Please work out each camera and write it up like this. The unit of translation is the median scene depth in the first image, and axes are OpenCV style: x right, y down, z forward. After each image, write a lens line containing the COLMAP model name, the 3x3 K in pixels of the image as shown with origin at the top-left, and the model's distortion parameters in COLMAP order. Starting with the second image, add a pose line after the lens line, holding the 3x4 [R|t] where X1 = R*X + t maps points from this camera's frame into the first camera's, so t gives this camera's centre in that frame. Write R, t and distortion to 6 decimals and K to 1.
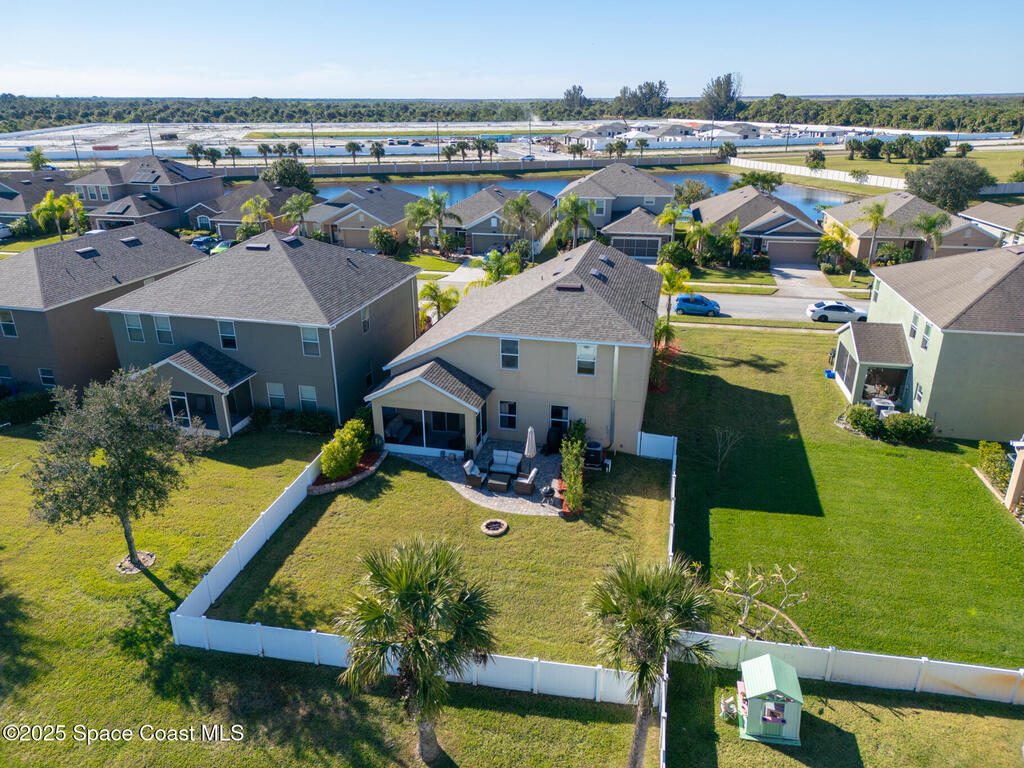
lens RADIAL K [[711.9, 0, 514.0], [0, 711.9, 385.6], [0, 0, 1]] dist [0.092366, -0.099566]
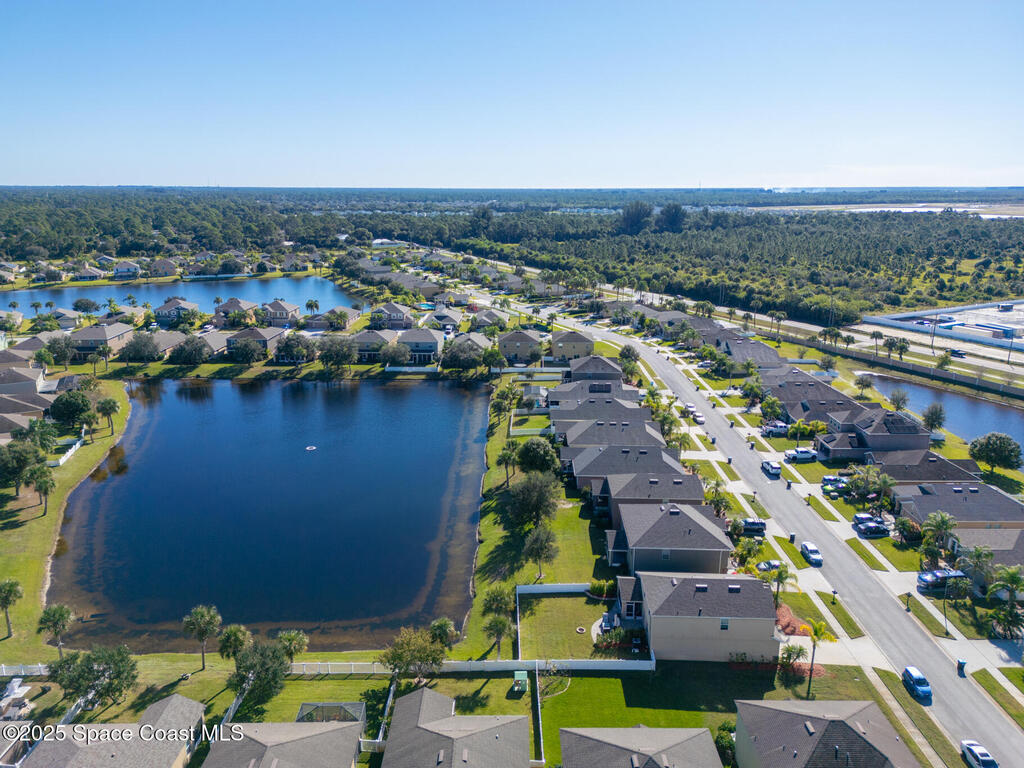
lens RADIAL K [[711.9, 0, 514.0], [0, 711.9, 385.6], [0, 0, 1]] dist [0.092366, -0.099566]
pose [[0.195743, 0.265435, -0.944049, 1.972343], [-0.366177, 0.912825, 0.180732, -0.934629], [0.909725, 0.310313, 0.275875, -0.321264]]
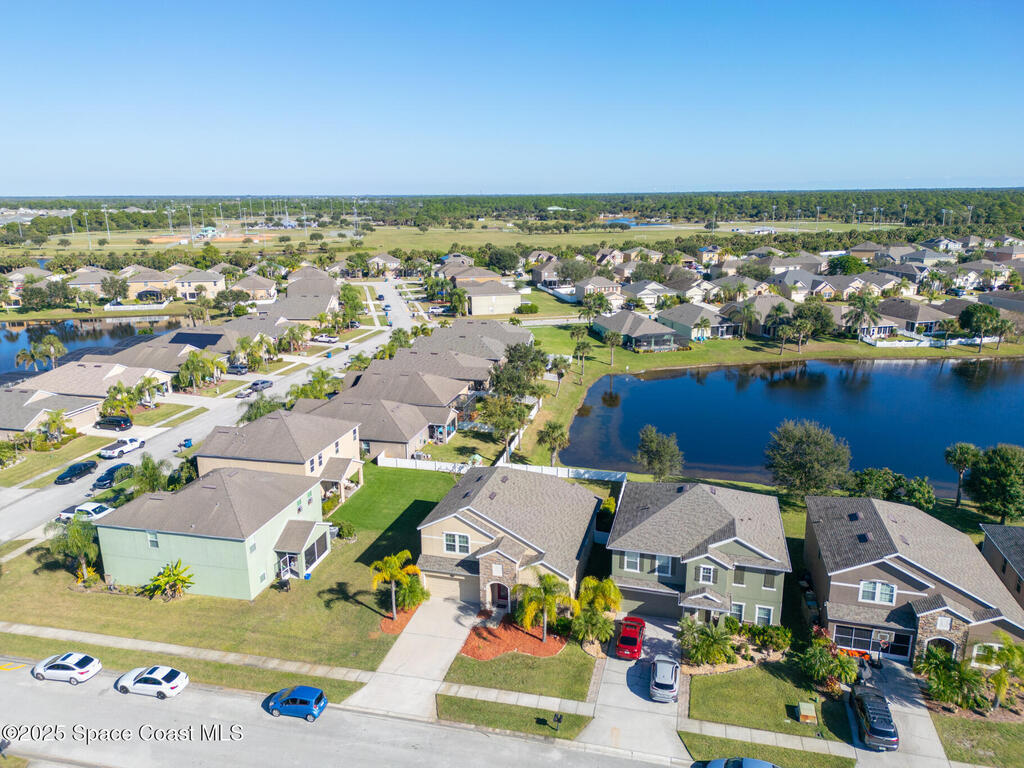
lens RADIAL K [[711.9, 0, 514.0], [0, 711.9, 385.6], [0, 0, 1]] dist [0.092366, -0.099566]
pose [[-0.999276, 0.000000, 0.038052, -0.026120], [0.022822, 0.800172, 0.599336, -1.405165], [-0.030448, 0.599770, -0.799593, 2.311871]]
